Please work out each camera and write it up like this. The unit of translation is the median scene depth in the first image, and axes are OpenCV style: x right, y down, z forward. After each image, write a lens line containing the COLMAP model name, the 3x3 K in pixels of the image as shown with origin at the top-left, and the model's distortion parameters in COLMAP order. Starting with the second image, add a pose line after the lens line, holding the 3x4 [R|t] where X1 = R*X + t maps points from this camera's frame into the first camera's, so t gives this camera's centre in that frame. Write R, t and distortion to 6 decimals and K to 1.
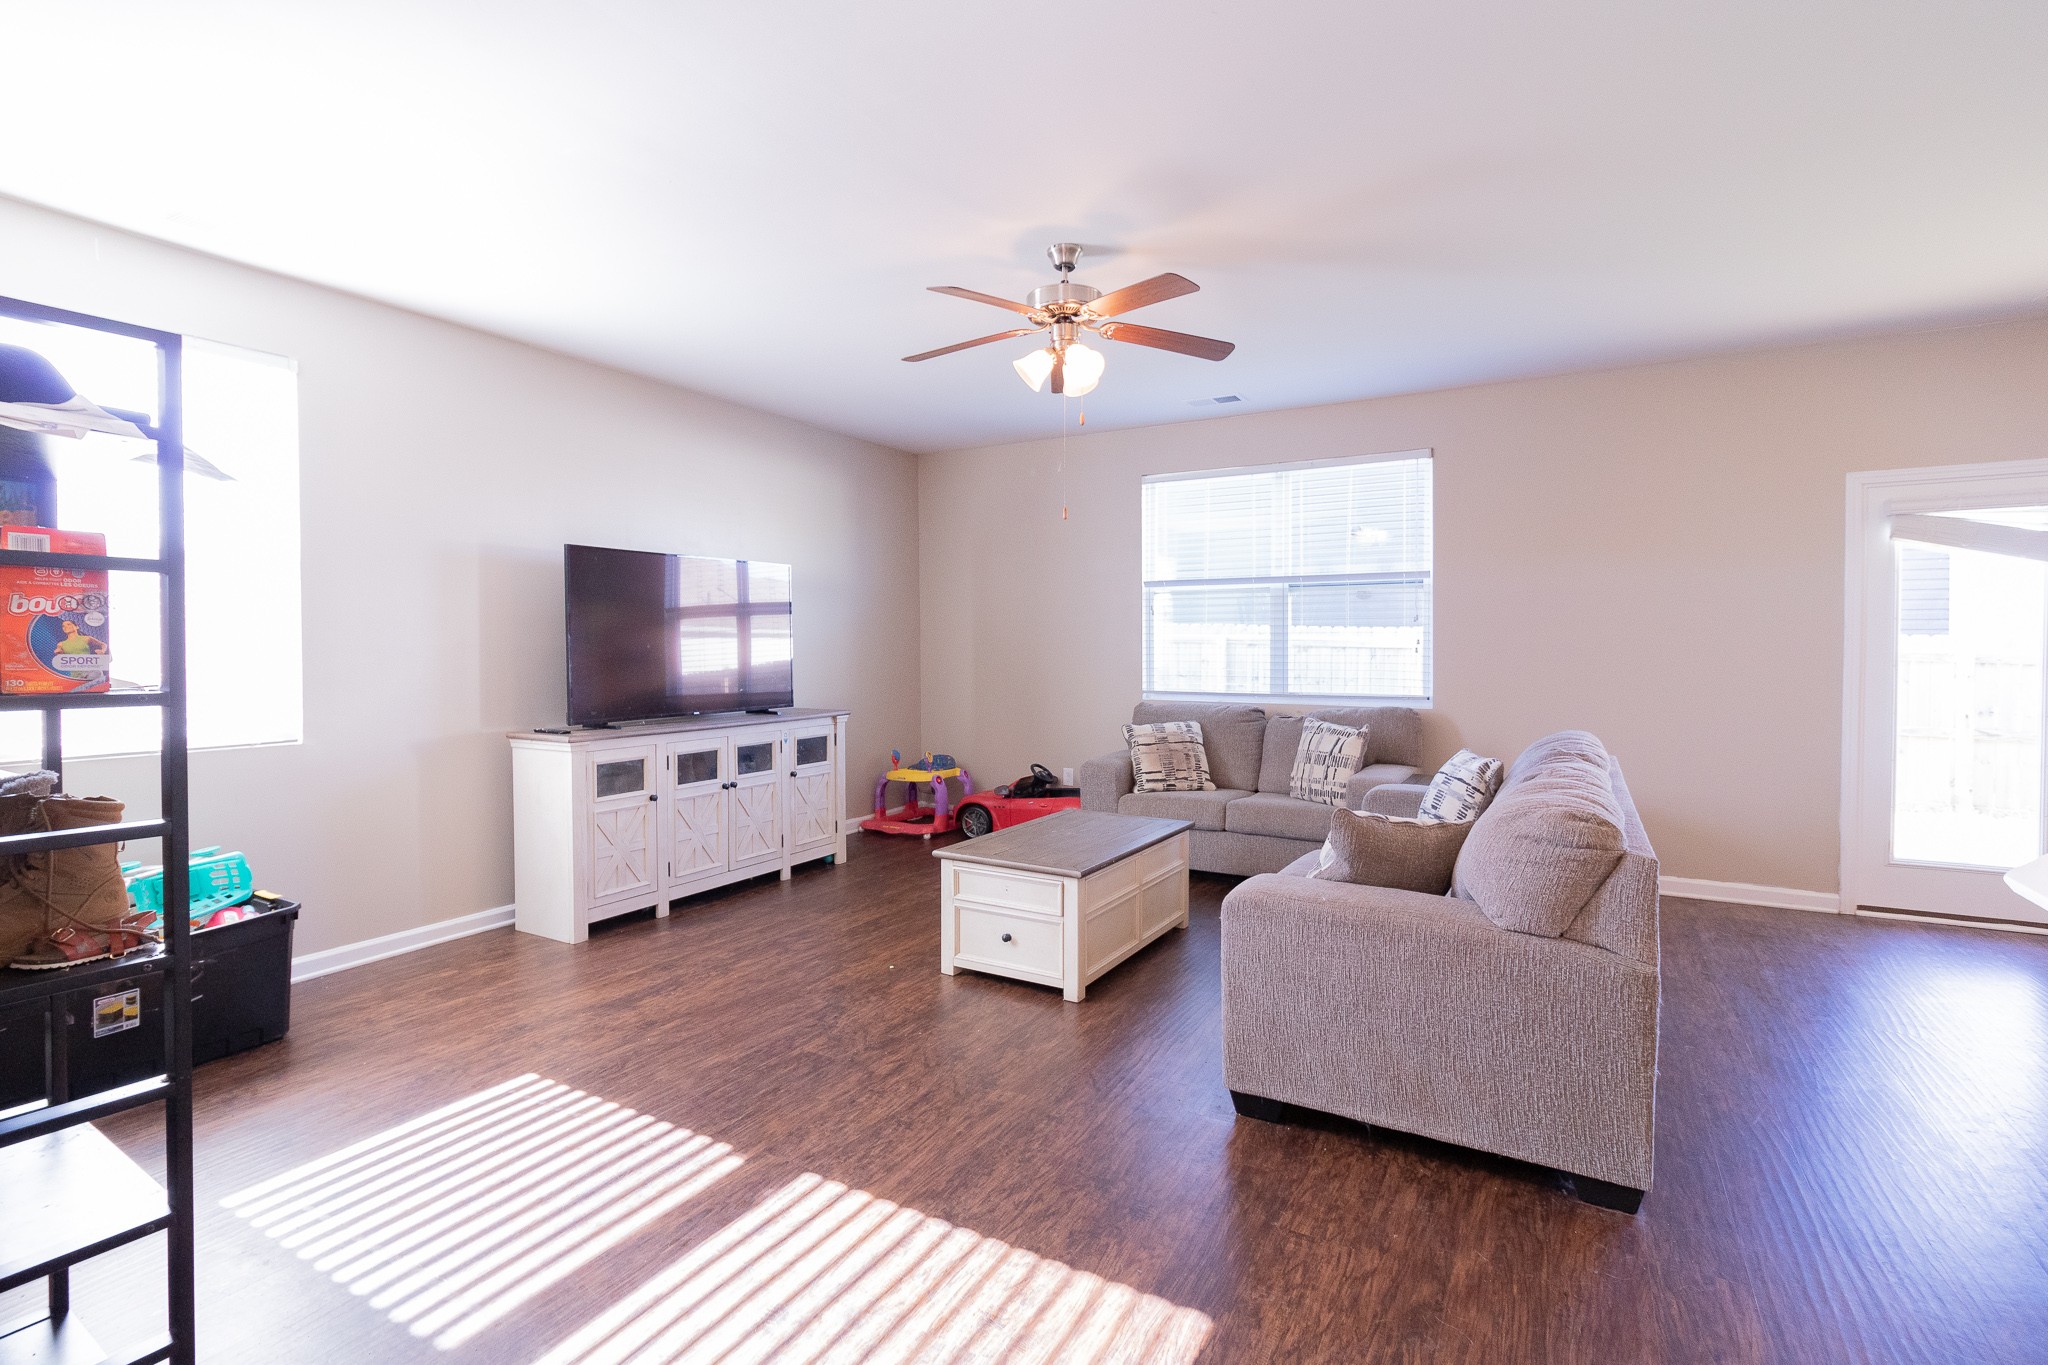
lens RADIAL K [[953.1, 0, 1020.3], [0, 953.1, 663.4], [0, 0, 1]] dist [0.000163, 0.000965]
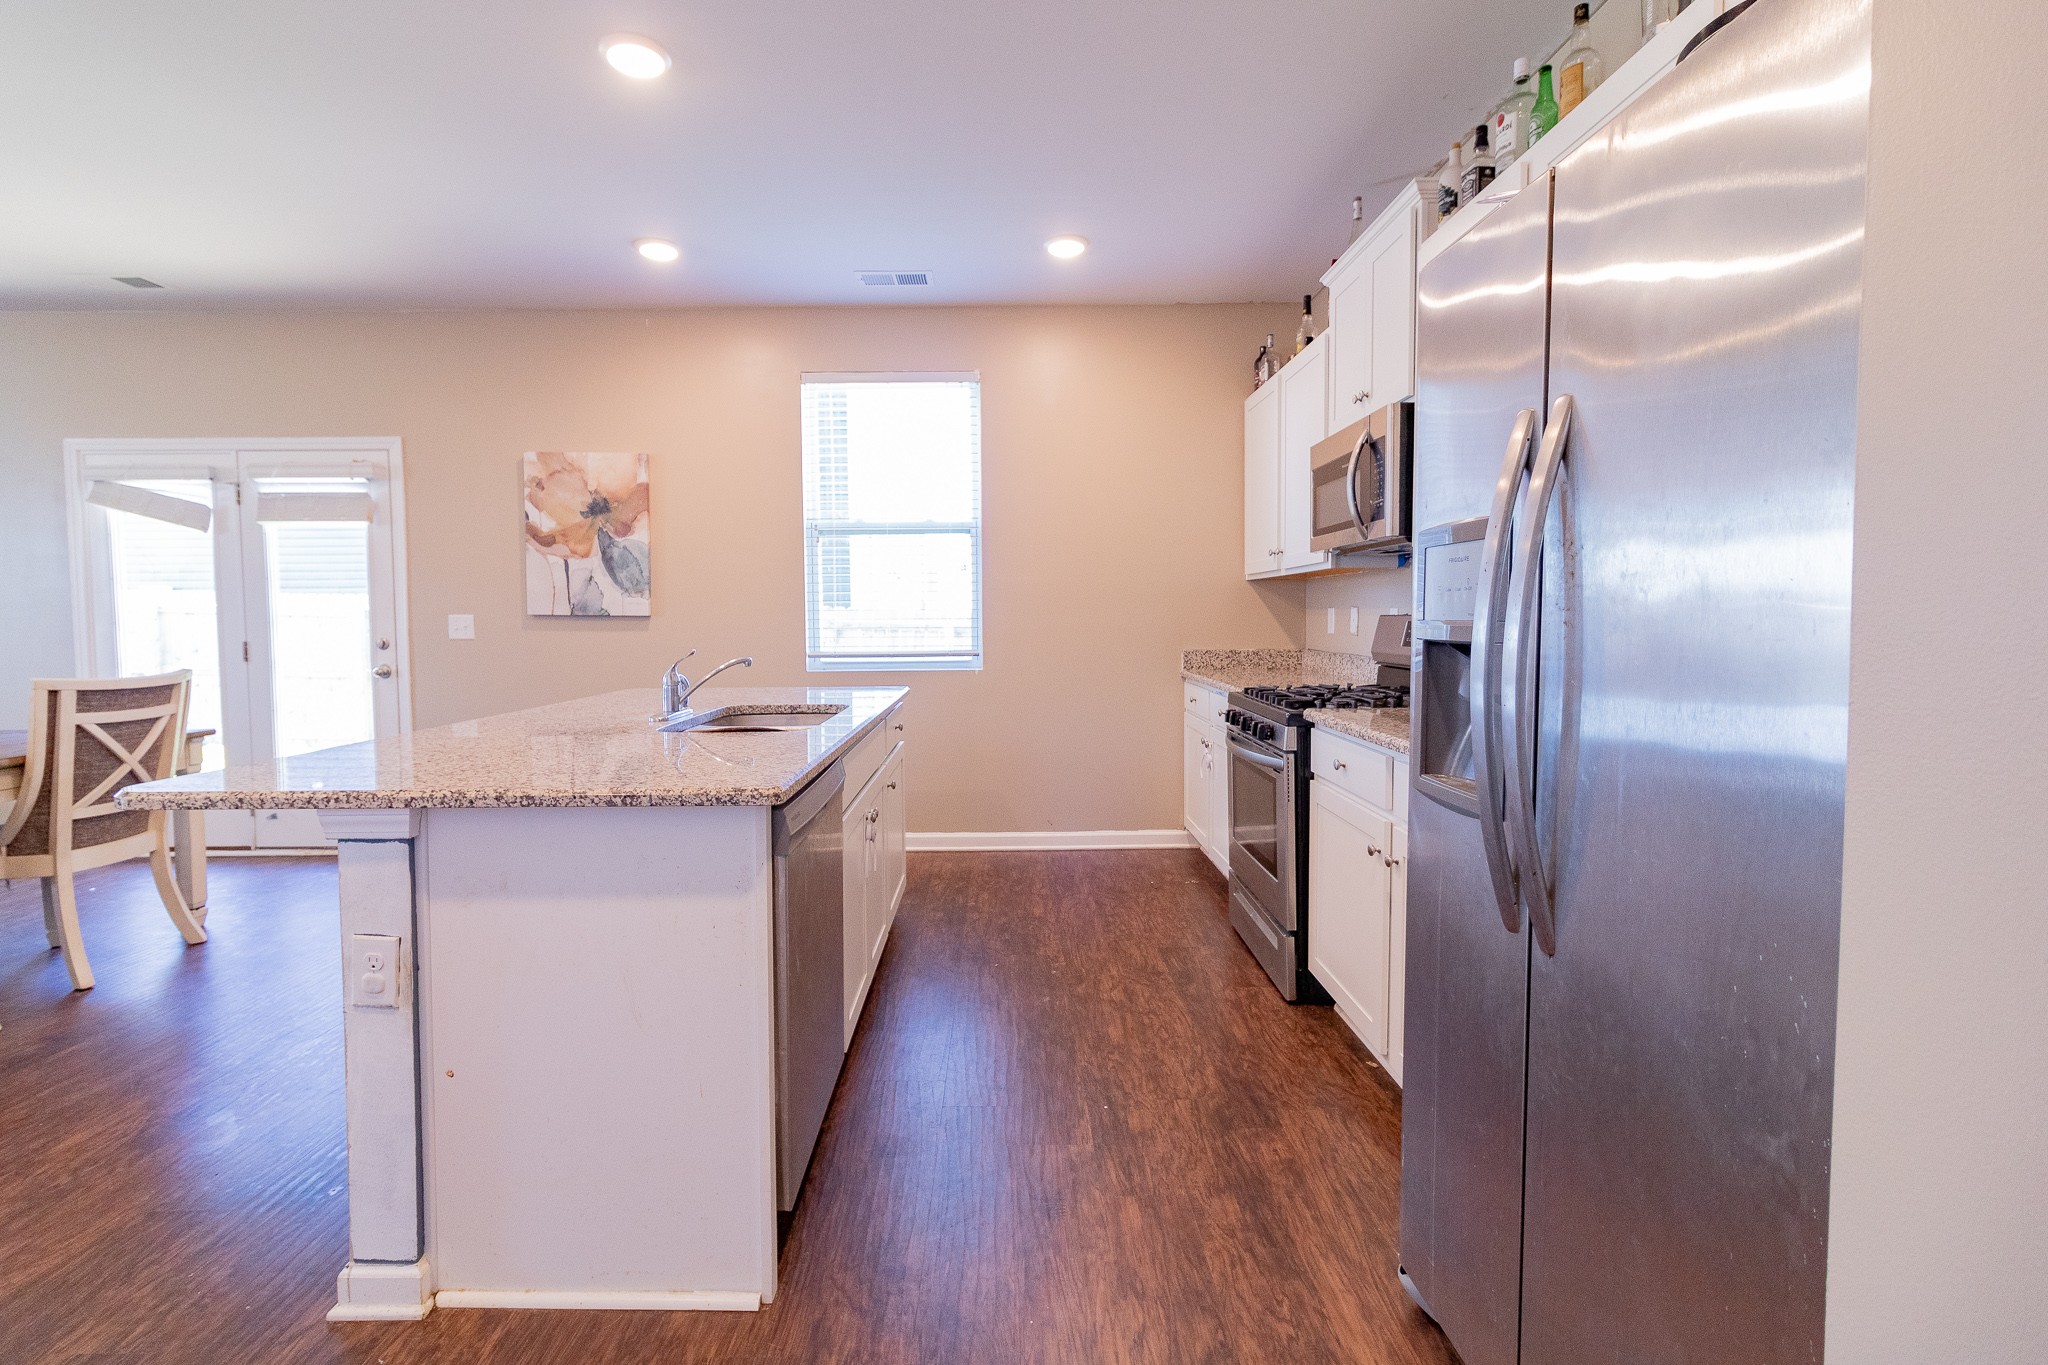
lens RADIAL K [[947.3, 0, 1009.6], [0, 947.3, 670.2], [0, 0, 1]] dist [-0.002996, 0.001496]
pose [[0.865111, -0.029407, 0.500718, 1.237399], [0.011414, 0.999176, 0.038960, 0.025438], [-0.501451, -0.027990, 0.864733, -0.417615]]
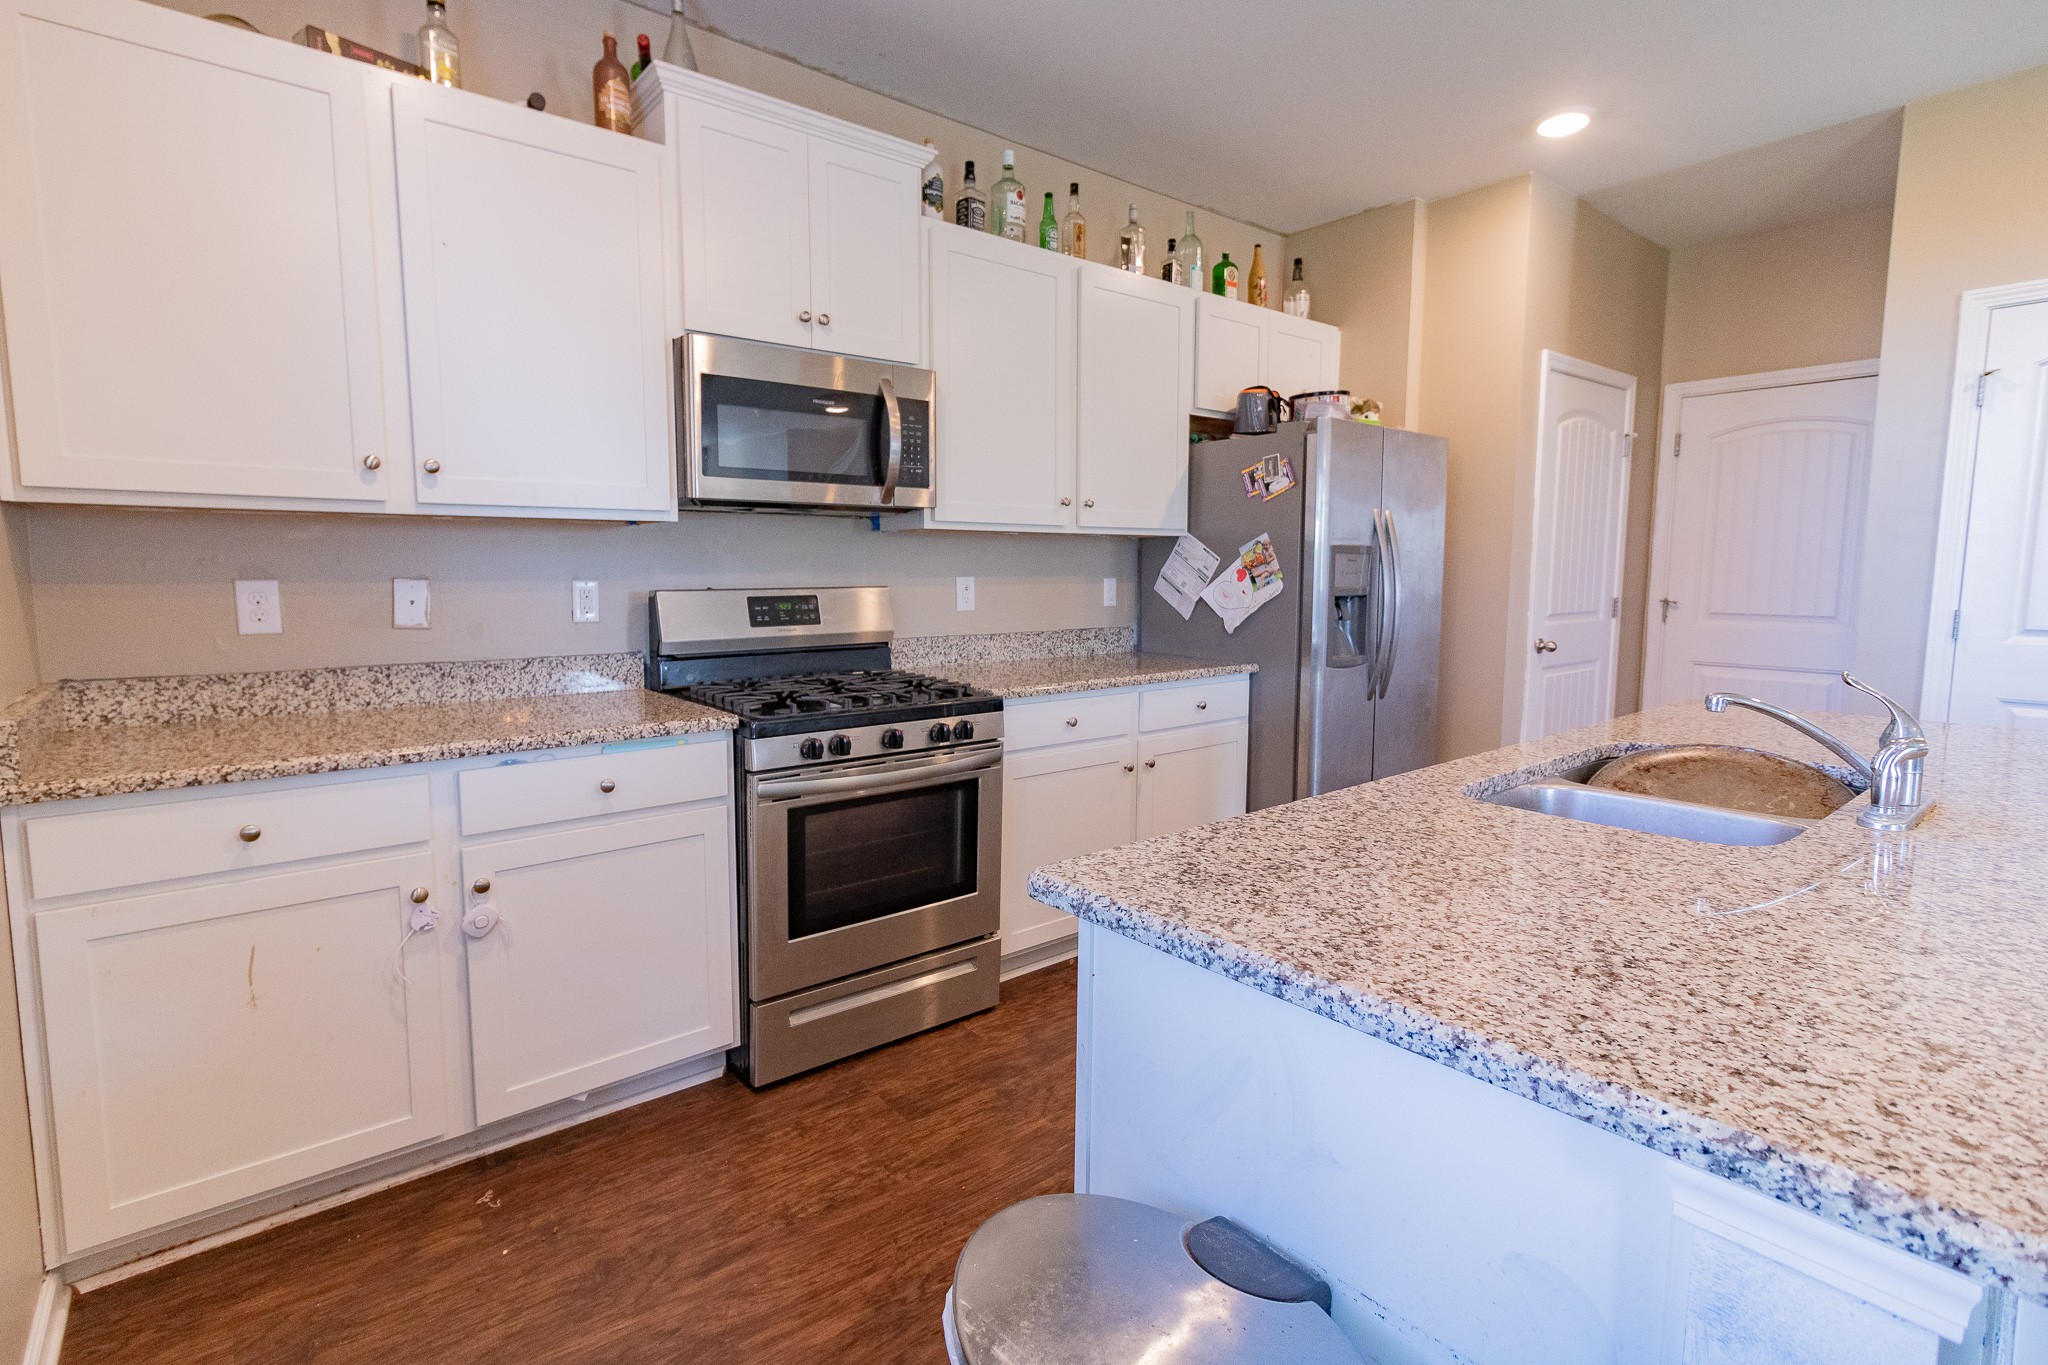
lens RADIAL K [[971.7, 0, 988.9], [0, 971.7, 663.0], [0, 0, 1]] dist [0.002936, 0.000484]
pose [[-0.929035, -0.032759, 0.368540, 1.500019], [0.010616, 0.993302, 0.115055, -0.007525], [-0.369841, 0.110802, -0.922465, 0.572900]]
